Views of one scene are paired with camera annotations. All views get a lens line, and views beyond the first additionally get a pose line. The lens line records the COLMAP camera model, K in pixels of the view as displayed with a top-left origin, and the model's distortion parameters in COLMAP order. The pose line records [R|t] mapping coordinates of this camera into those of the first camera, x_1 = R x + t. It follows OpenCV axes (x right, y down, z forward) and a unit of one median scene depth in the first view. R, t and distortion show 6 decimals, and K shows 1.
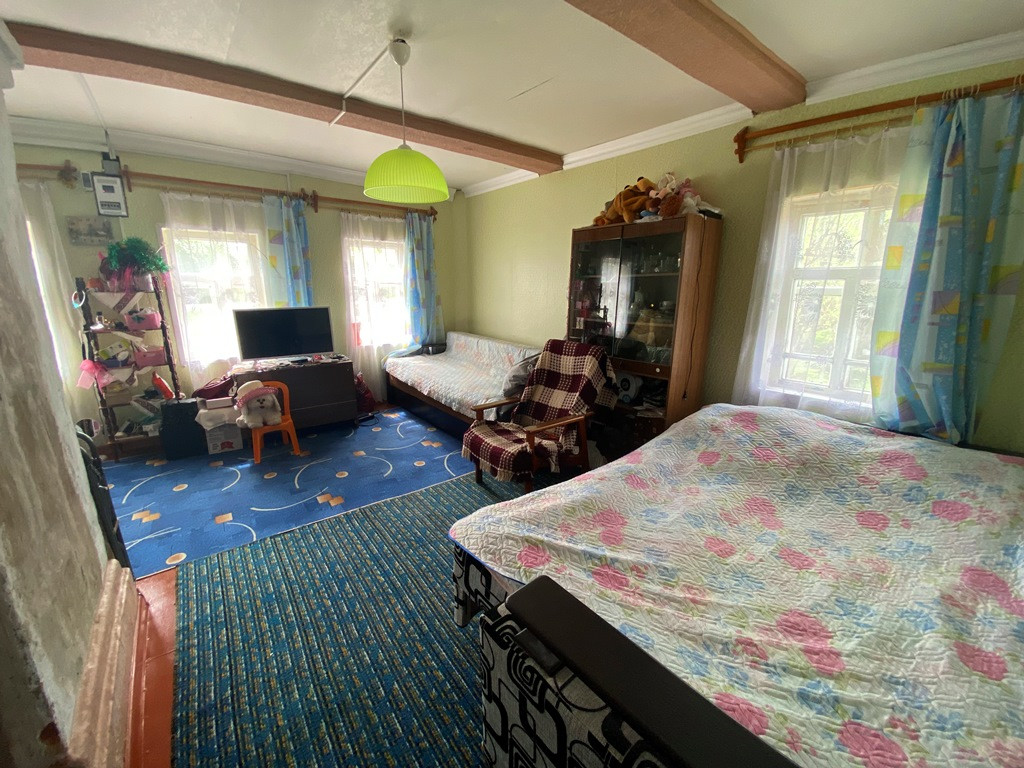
lens RADIAL K [[408.0, 0, 512.0], [0, 408.0, 384.0], [0, 0, 1]] dist [0.021028, -0.022053]
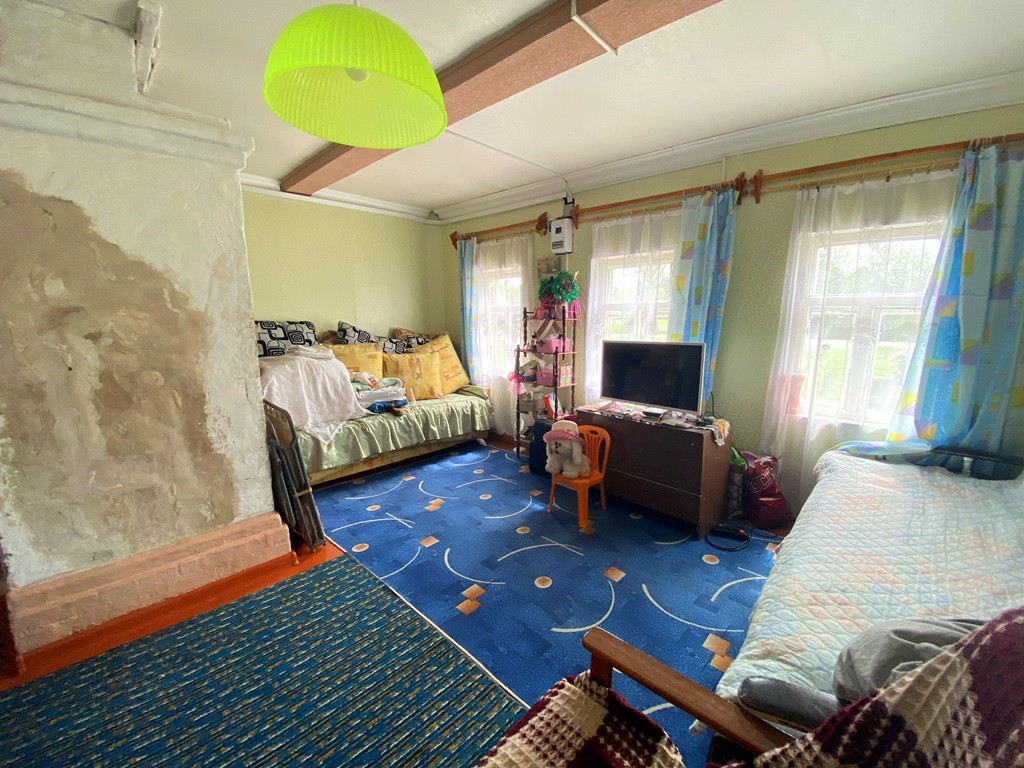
lens RADIAL K [[408.0, 0, 512.0], [0, 408.0, 384.0], [0, 0, 1]] dist [0.021028, -0.022053]
pose [[0.159326, 0.154846, -0.975007, 0.175393], [-0.240143, 0.964037, 0.113862, -0.149605], [0.957573, 0.215999, 0.190781, 0.696400]]
